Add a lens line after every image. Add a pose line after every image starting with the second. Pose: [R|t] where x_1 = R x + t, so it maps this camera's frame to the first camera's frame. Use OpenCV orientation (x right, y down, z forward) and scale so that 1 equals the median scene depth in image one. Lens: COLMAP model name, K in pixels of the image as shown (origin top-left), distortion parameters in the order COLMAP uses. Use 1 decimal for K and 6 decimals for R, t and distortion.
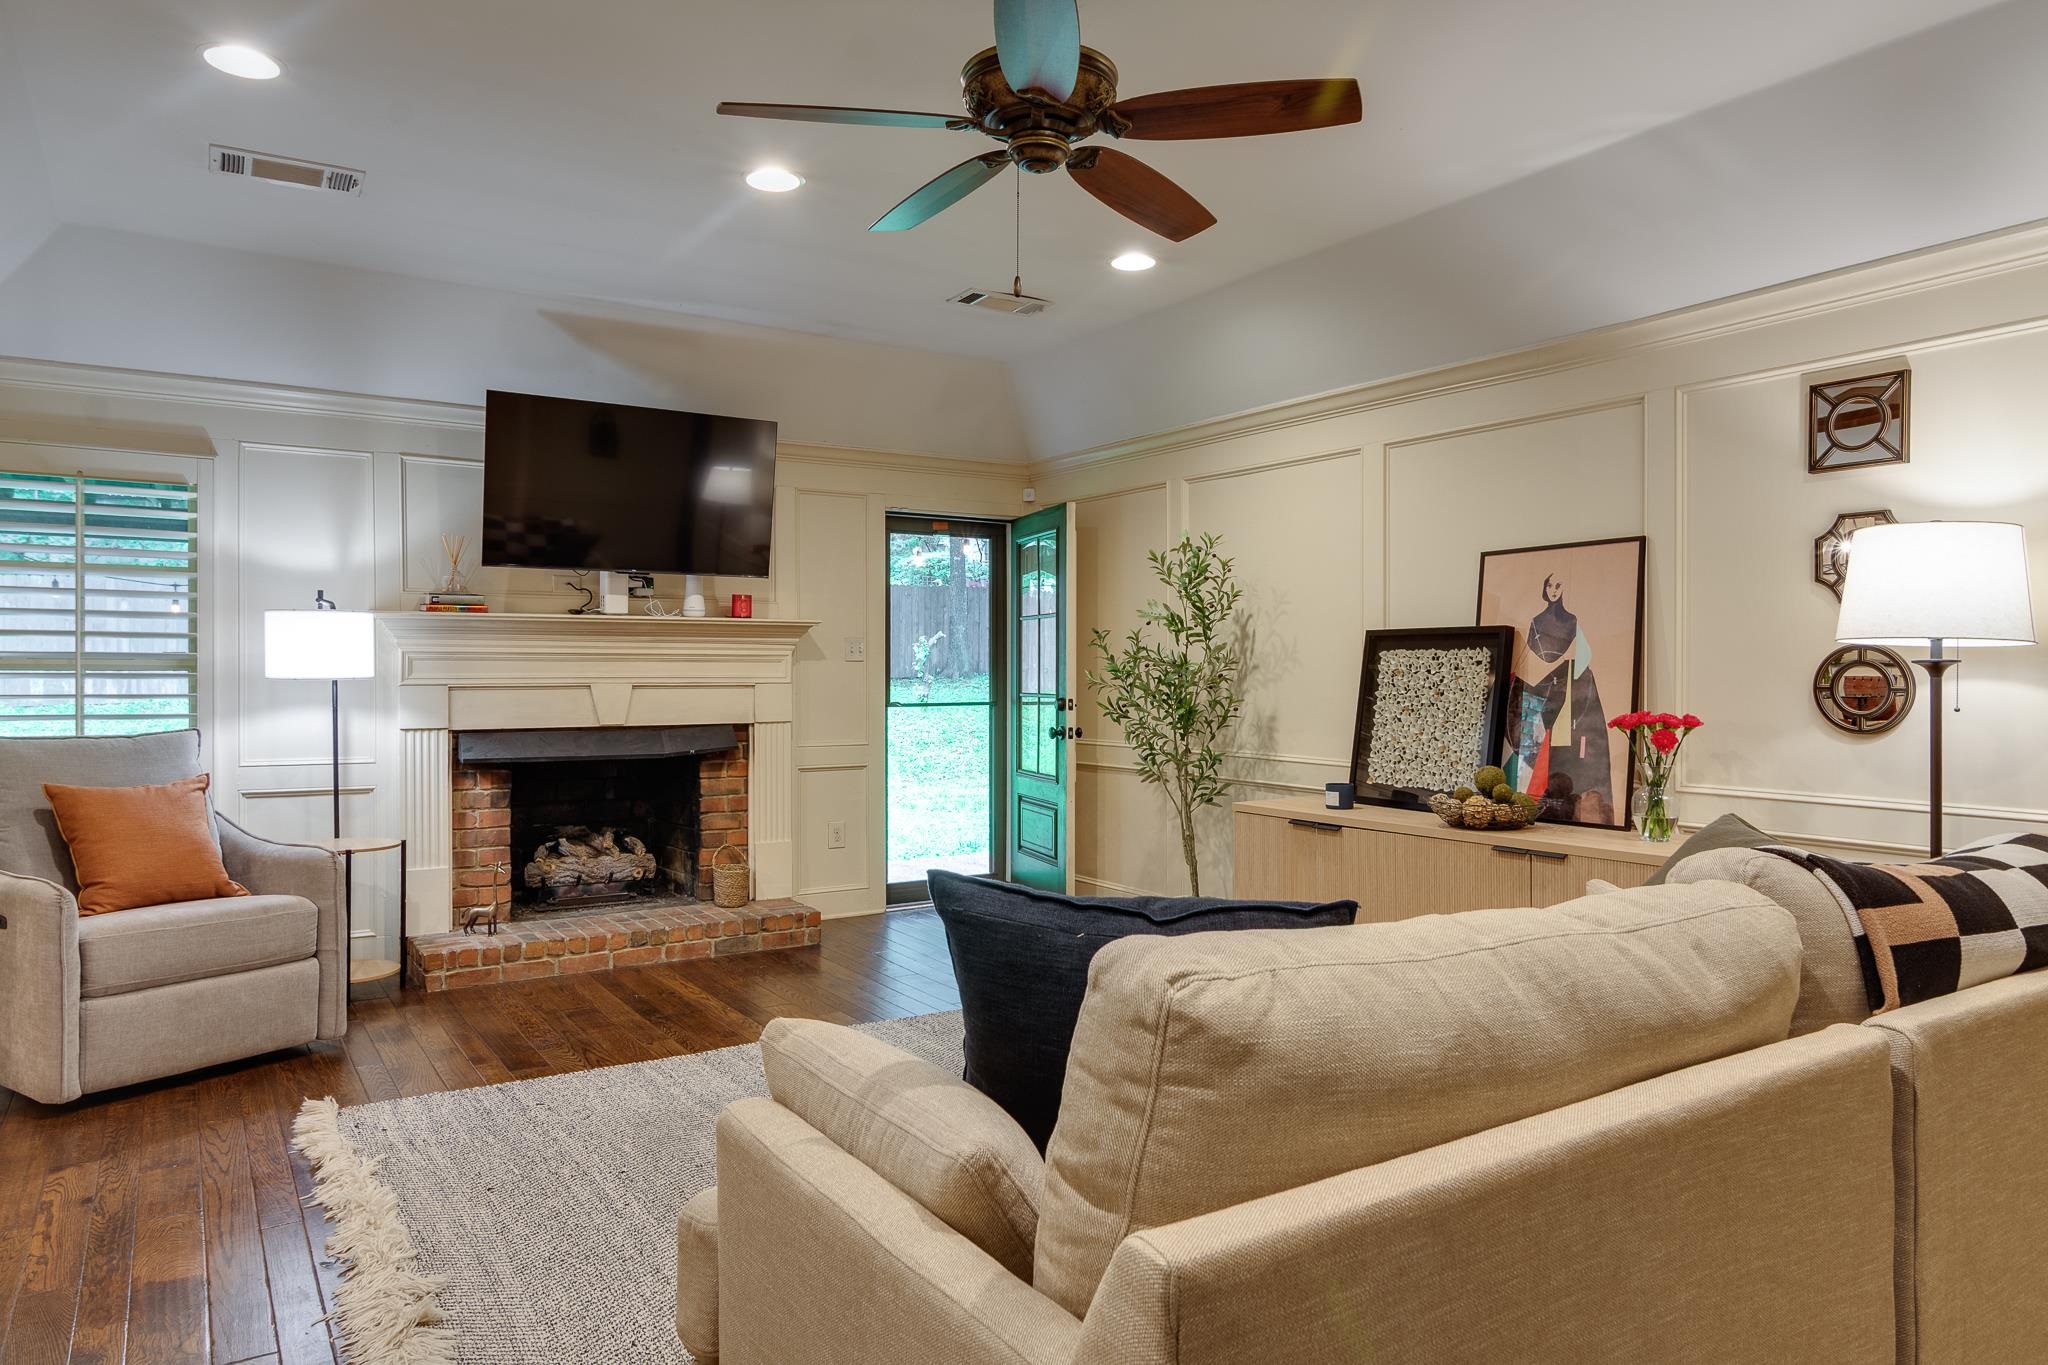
lens RADIAL K [[1268.9, 0, 995.9], [0, 1268.9, 677.9], [0, 0, 1]] dist [0.005243, 0.000425]
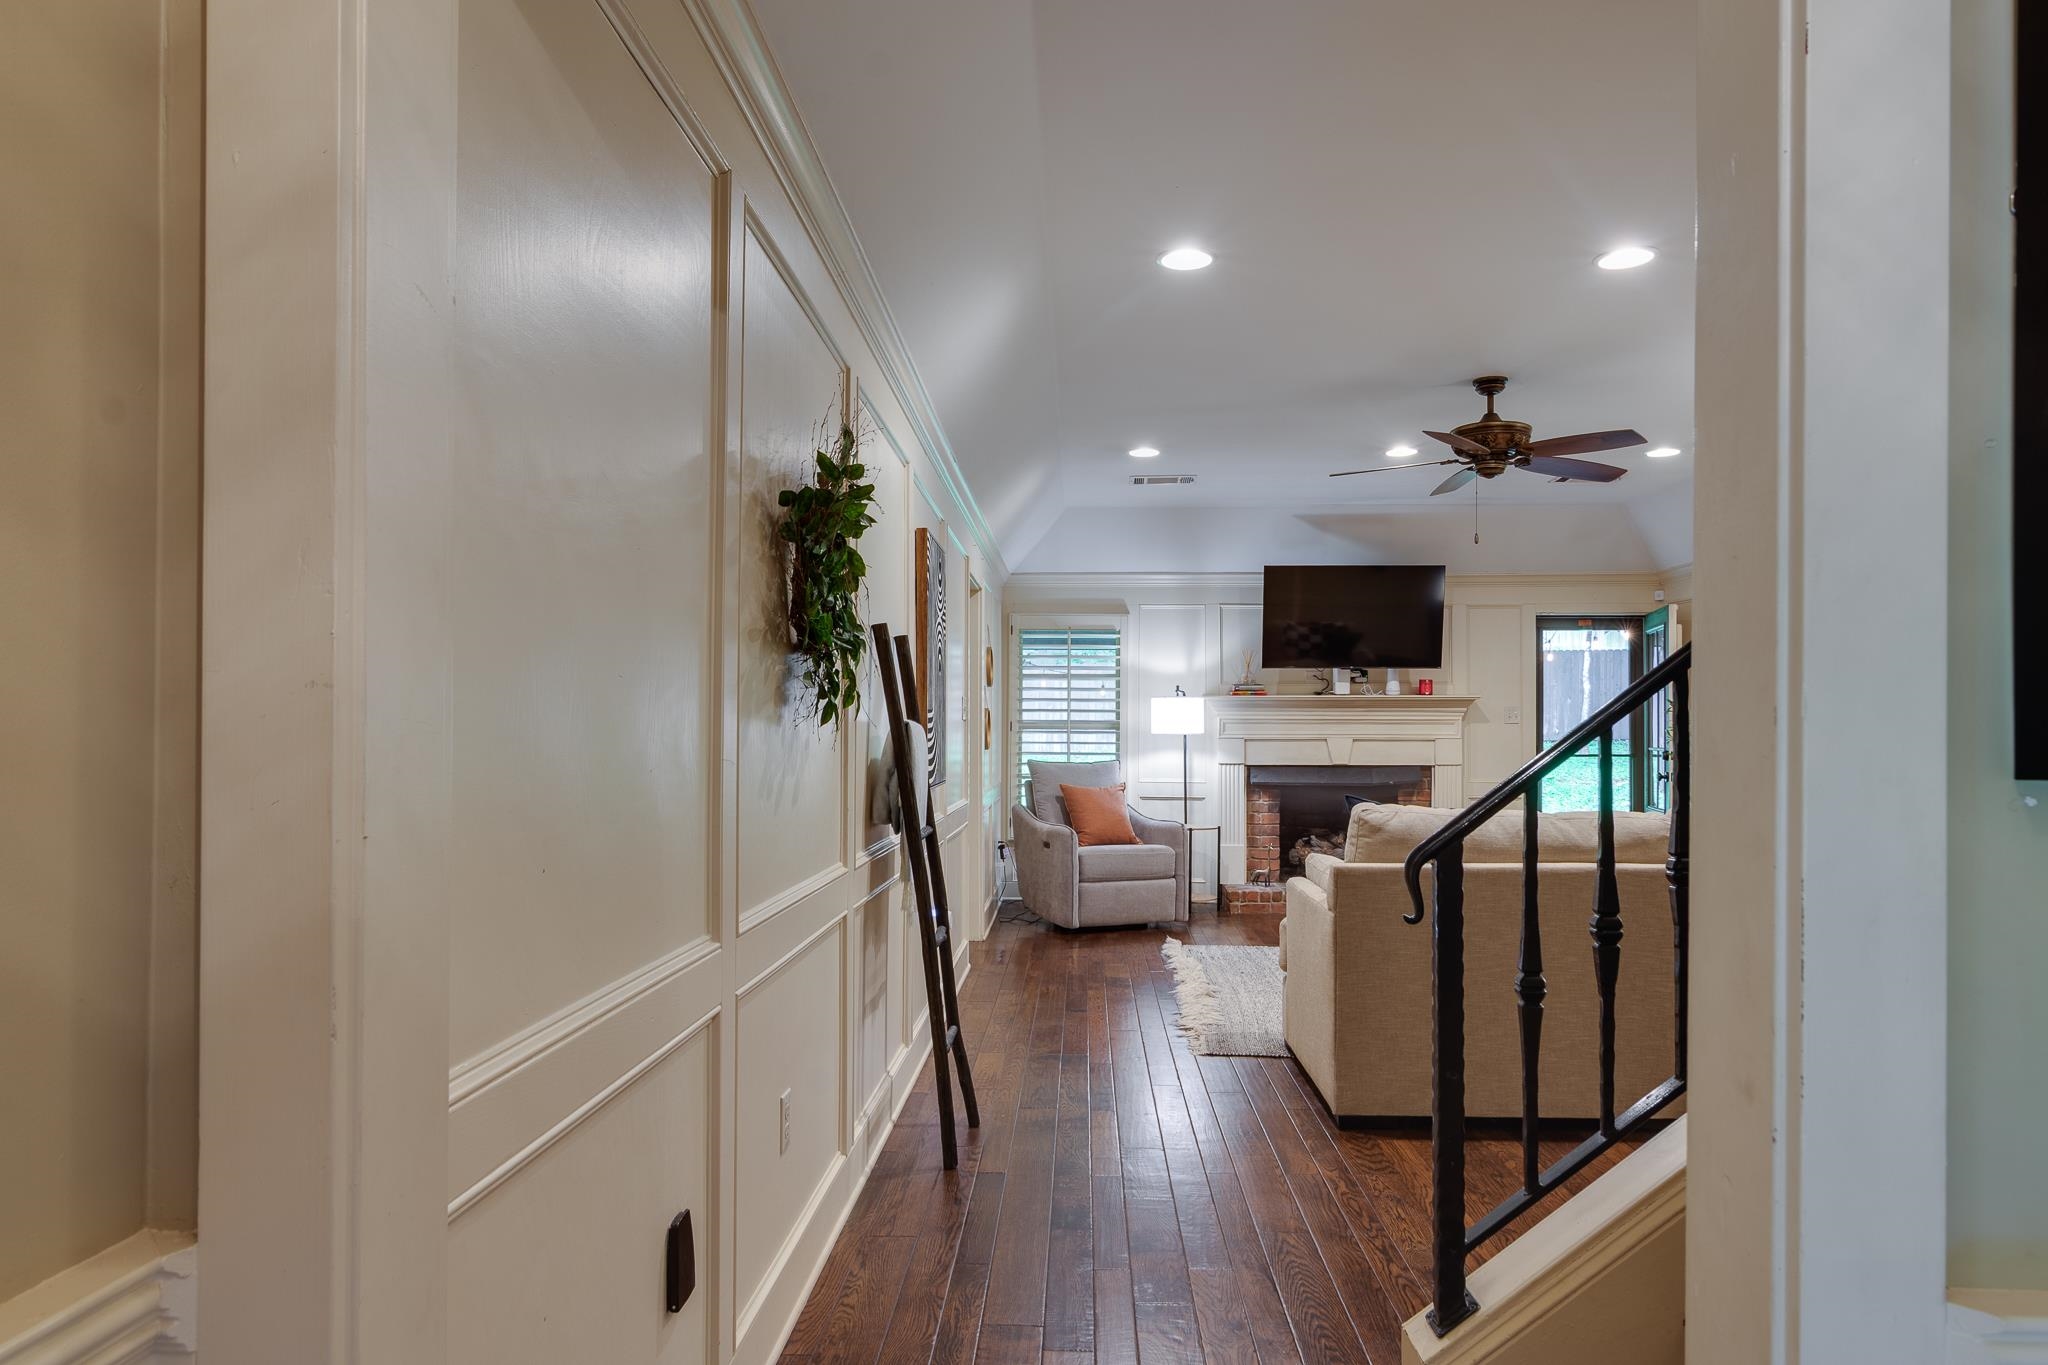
lens RADIAL K [[1268.9, 0, 1092.9], [0, 1268.9, 718.3], [0, 0, 1]] dist [0.005243, 0.000425]
pose [[0.844559, -0.004180, -0.535446, 0.307779], [-0.004419, 0.999881, -0.014776, 0.004714], [0.535444, 0.014845, 0.844440, -0.544178]]
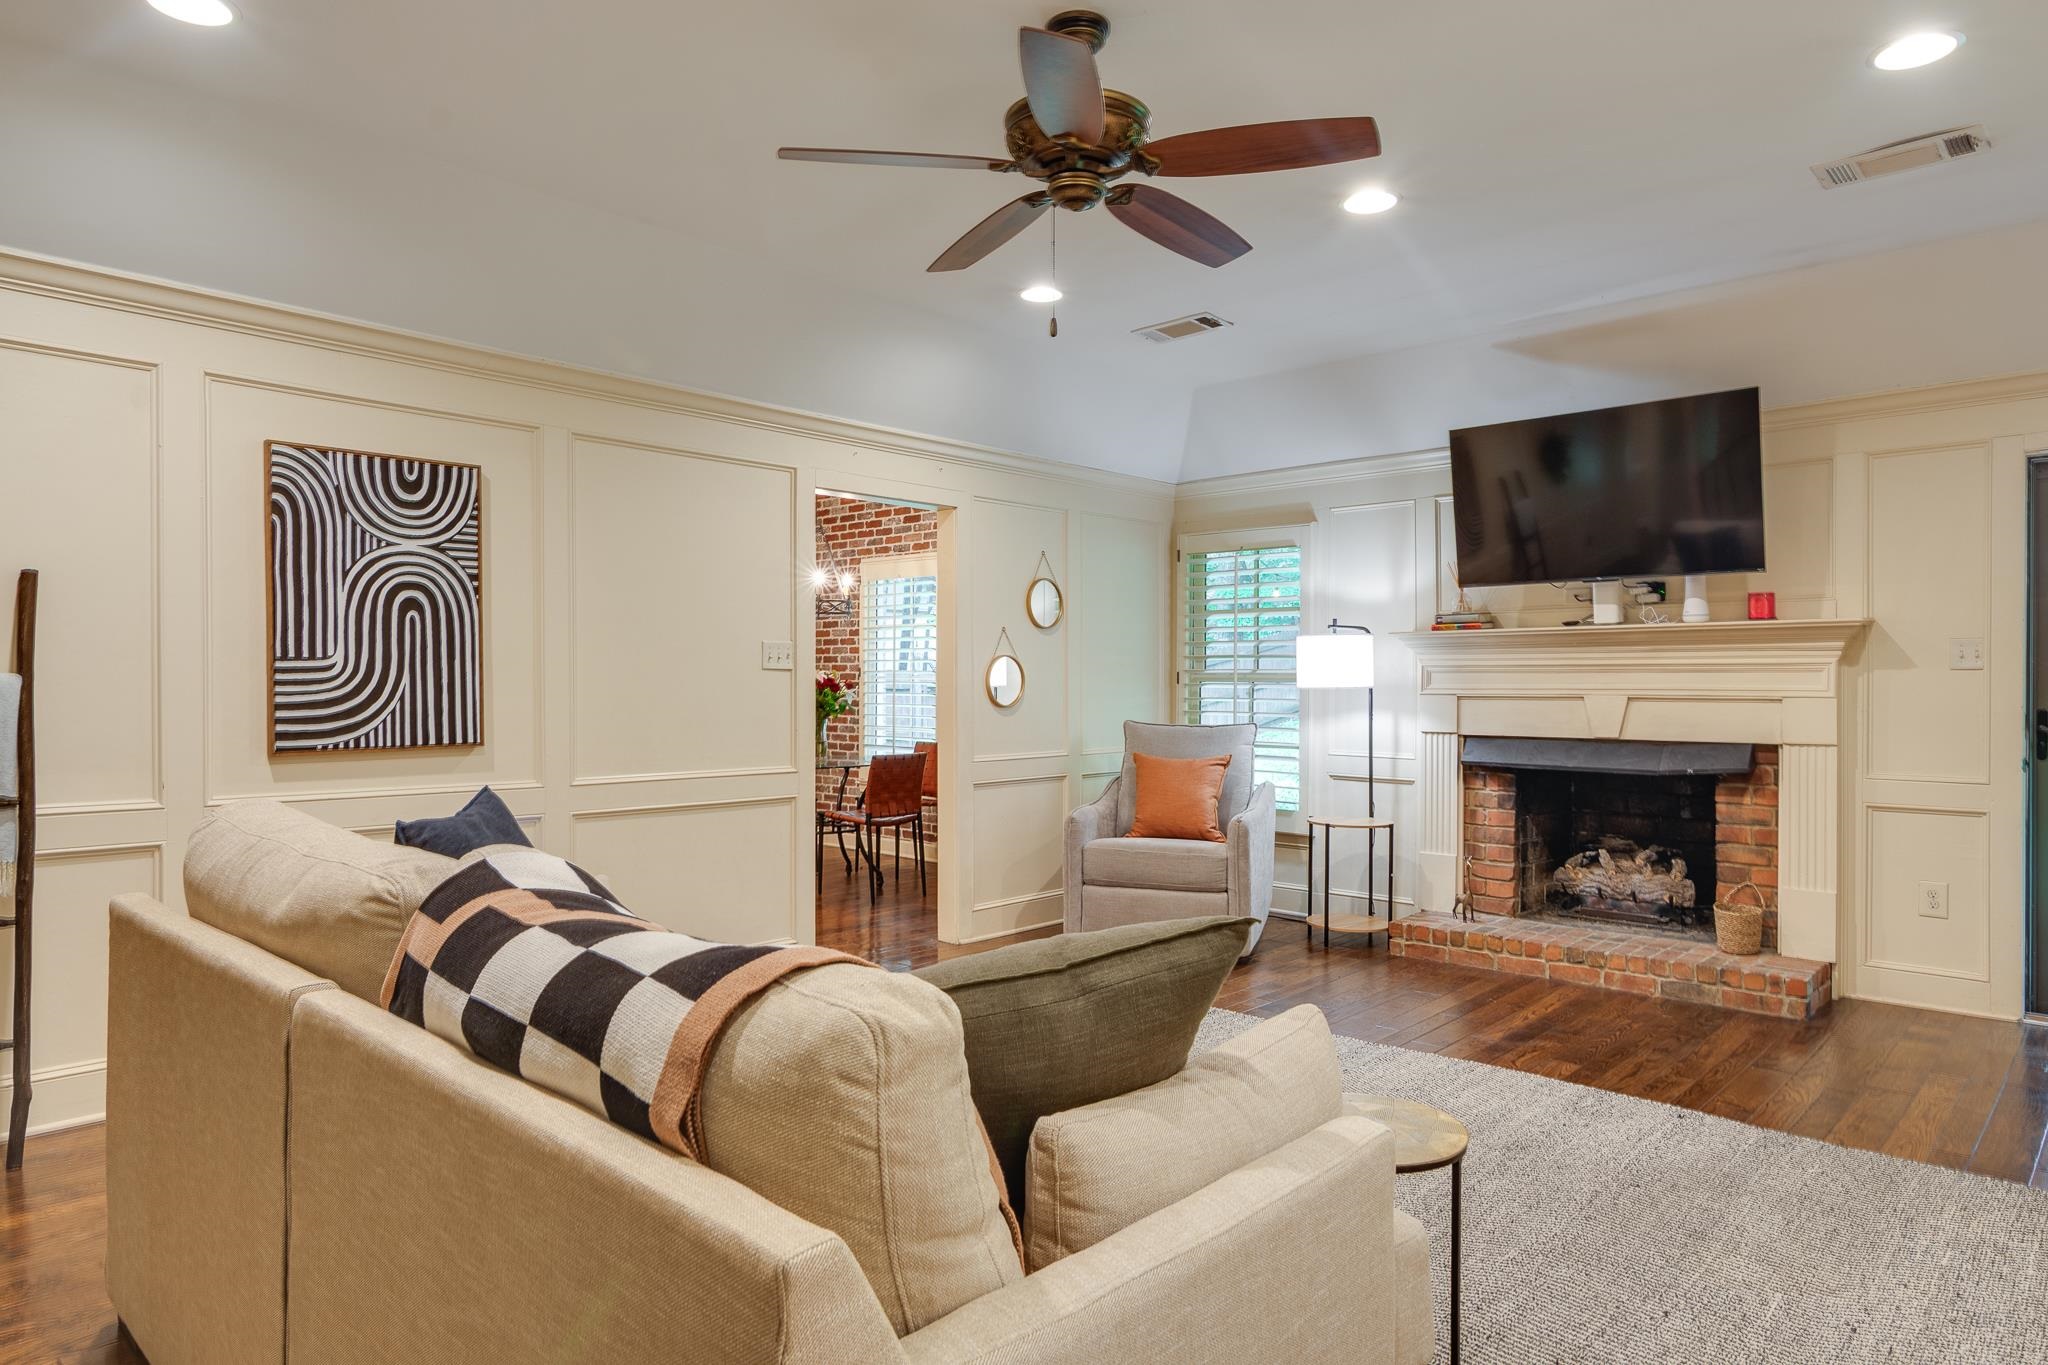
lens RADIAL K [[1268.9, 0, 1075.2], [0, 1268.9, 683.3], [0, 0, 1]] dist [0.005243, 0.000425]
pose [[0.274587, 0.000828, -0.961562, 0.563728], [-0.004713, 0.999989, -0.000485, -0.002337], [0.961551, 0.004665, 0.274588, 0.364501]]
